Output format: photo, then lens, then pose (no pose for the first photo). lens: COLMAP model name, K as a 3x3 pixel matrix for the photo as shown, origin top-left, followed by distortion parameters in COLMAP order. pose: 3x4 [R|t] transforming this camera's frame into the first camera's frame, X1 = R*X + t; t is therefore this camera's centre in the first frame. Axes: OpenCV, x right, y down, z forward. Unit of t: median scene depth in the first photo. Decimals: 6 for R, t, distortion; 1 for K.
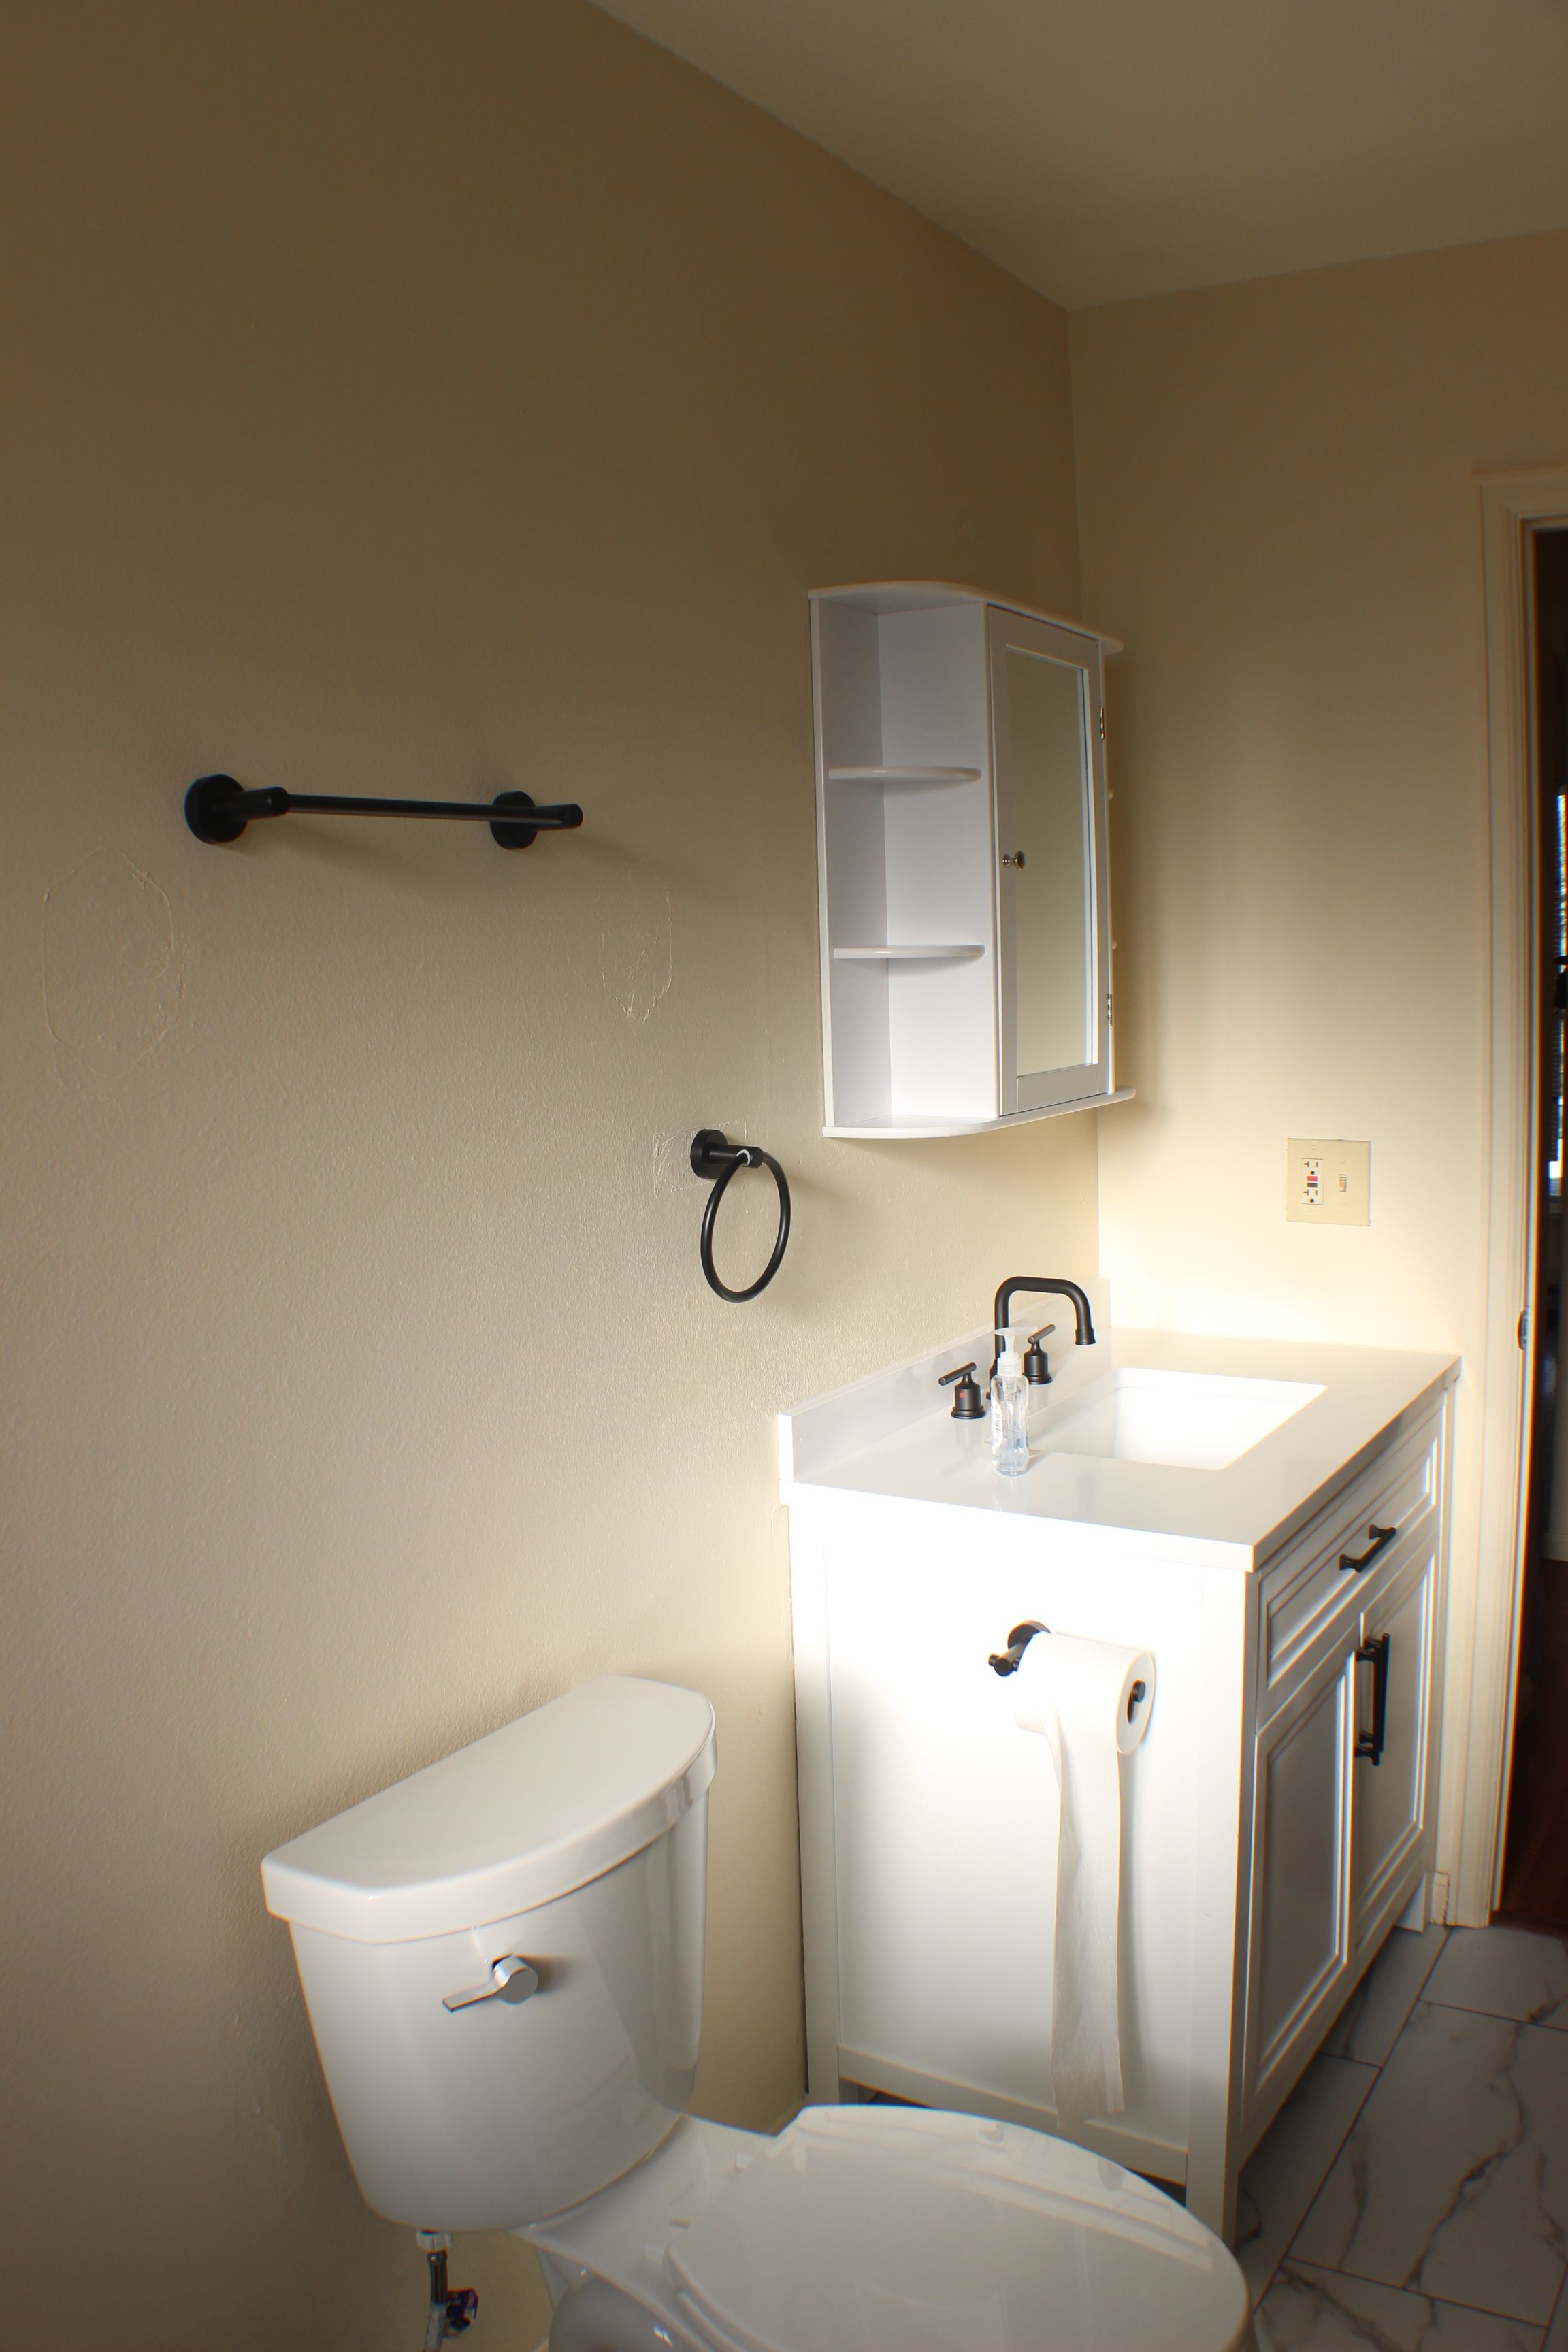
lens RADIAL K [[1920.2, 0, 784.0], [0, 1920.2, 1176.0], [0, 0, 1]] dist [-0.209839, 0.099802]
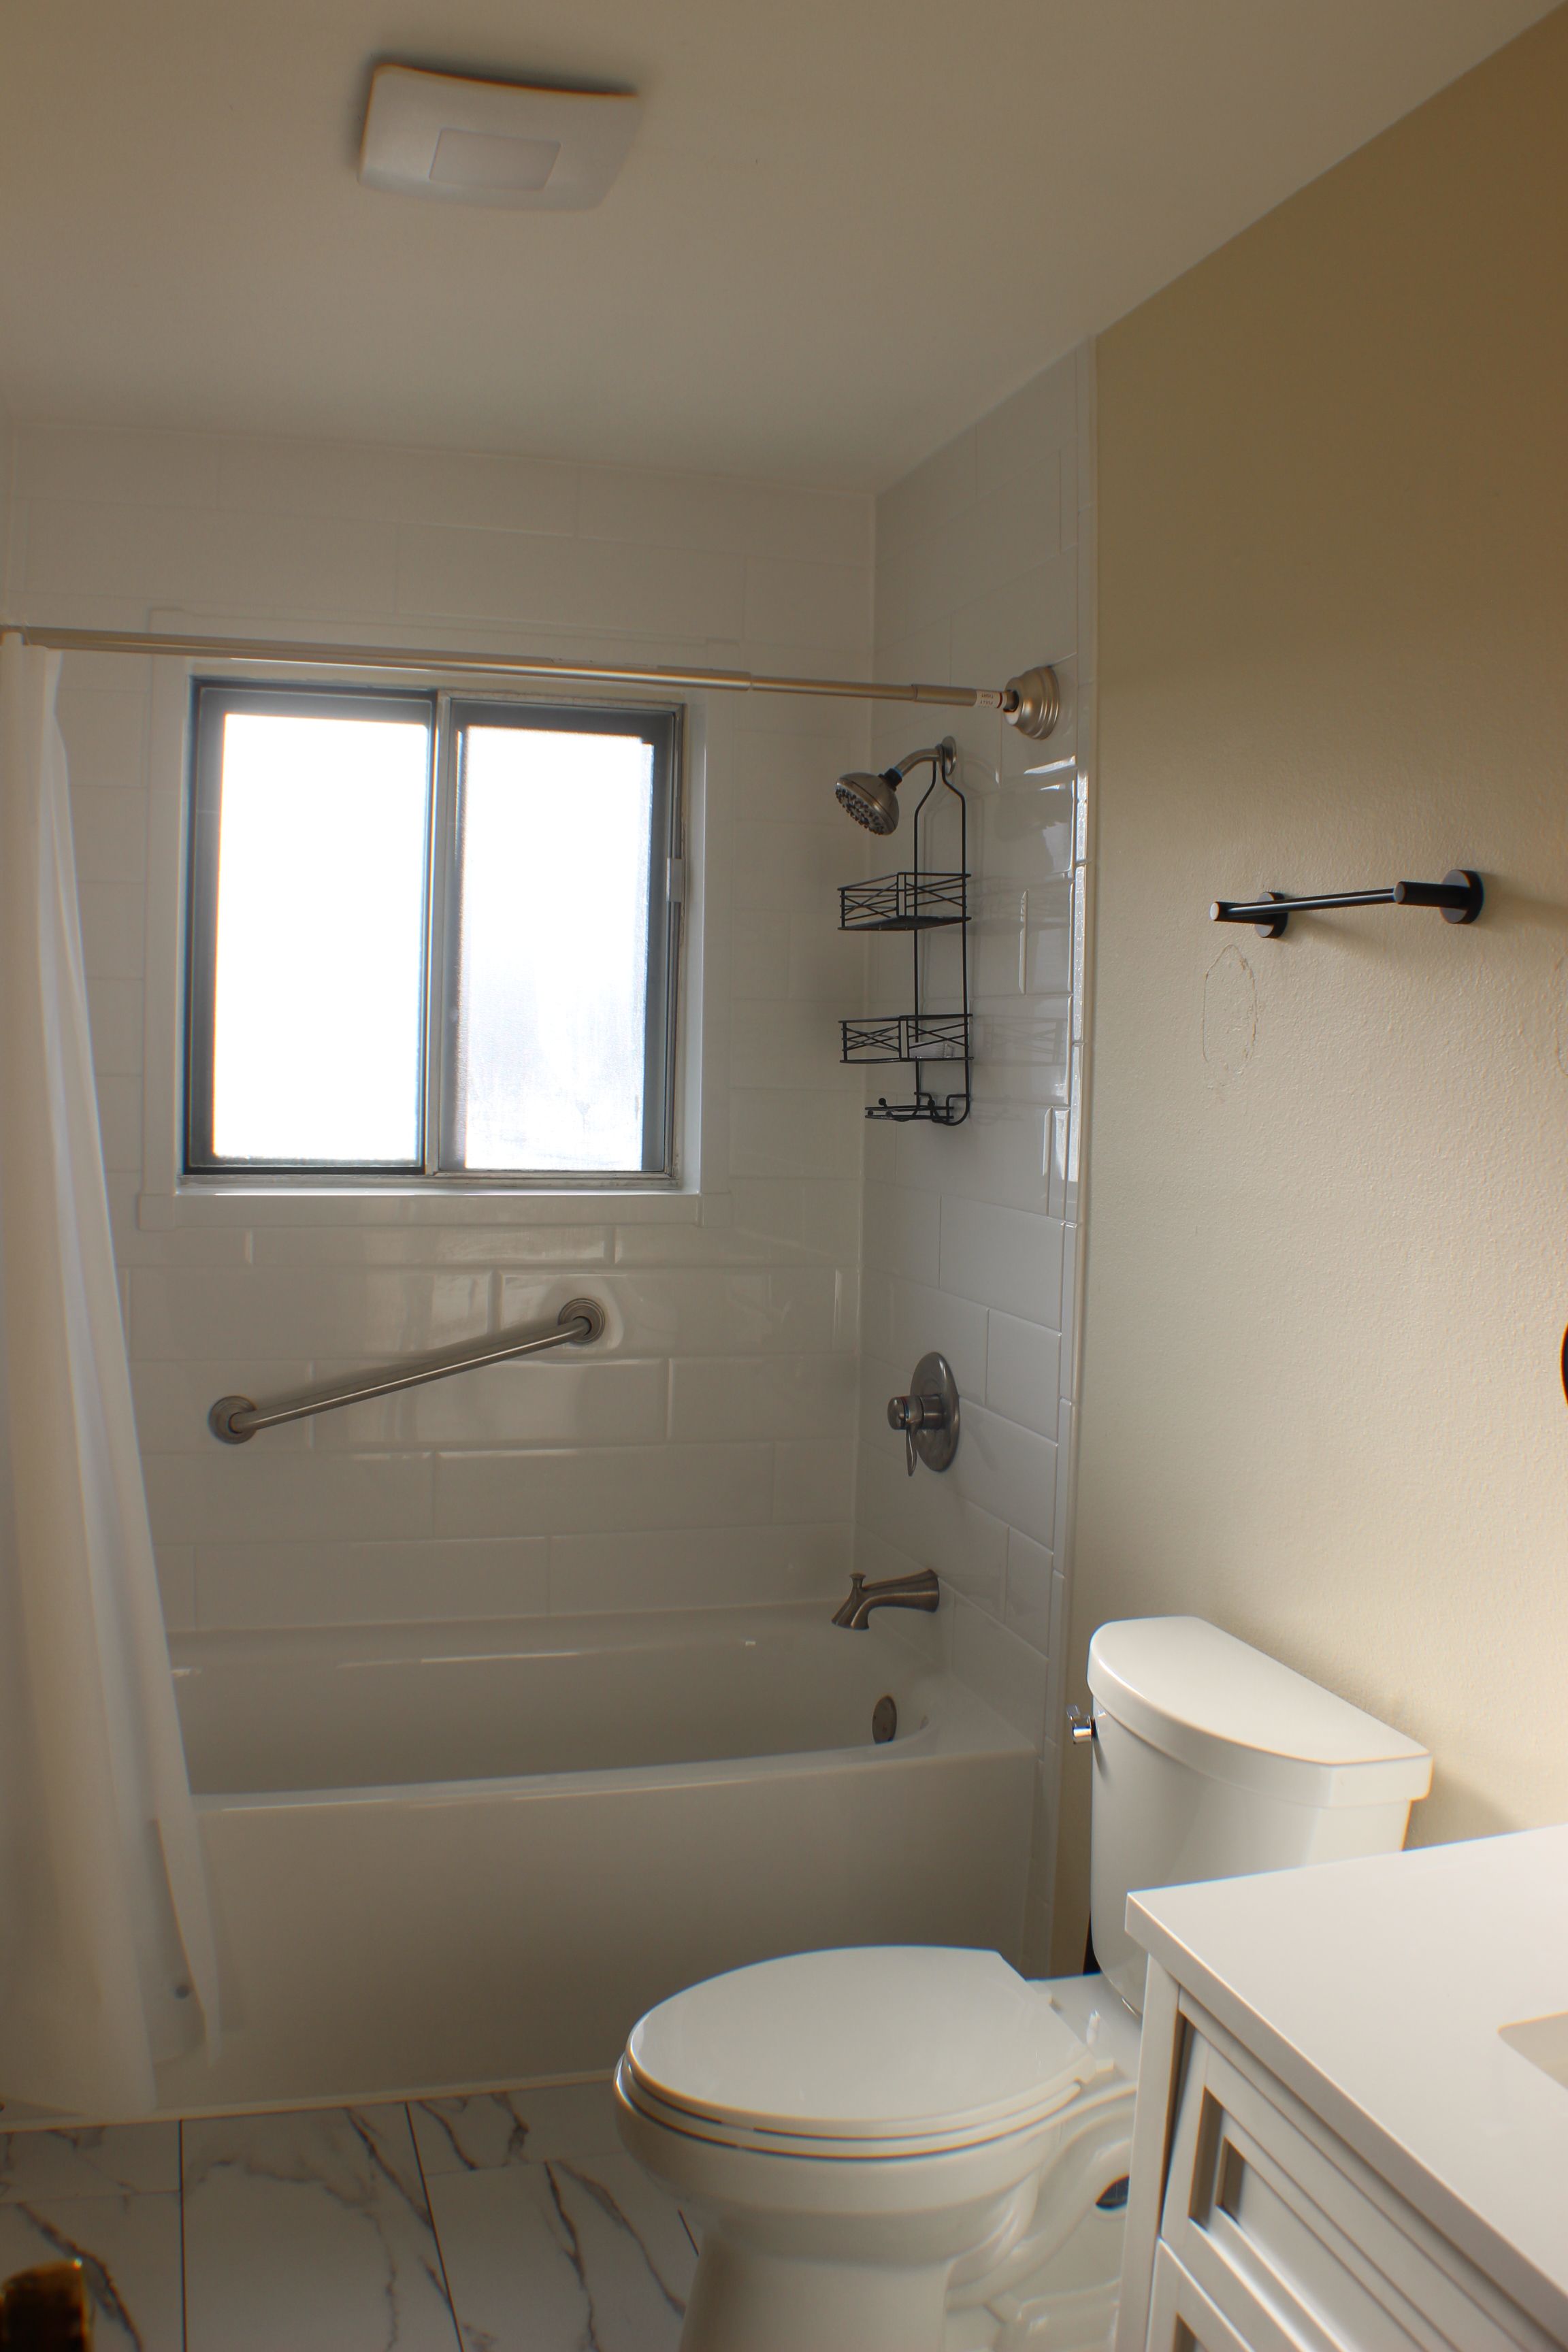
lens RADIAL K [[1920.2, 0, 784.0], [0, 1920.2, 1176.0], [0, 0, 1]] dist [-0.209839, 0.099802]
pose [[-0.664601, 0.061077, -0.744698, 0.979612], [-0.101709, 0.979982, 0.171144, -0.193017], [0.740244, 0.189484, -0.645085, 1.572796]]
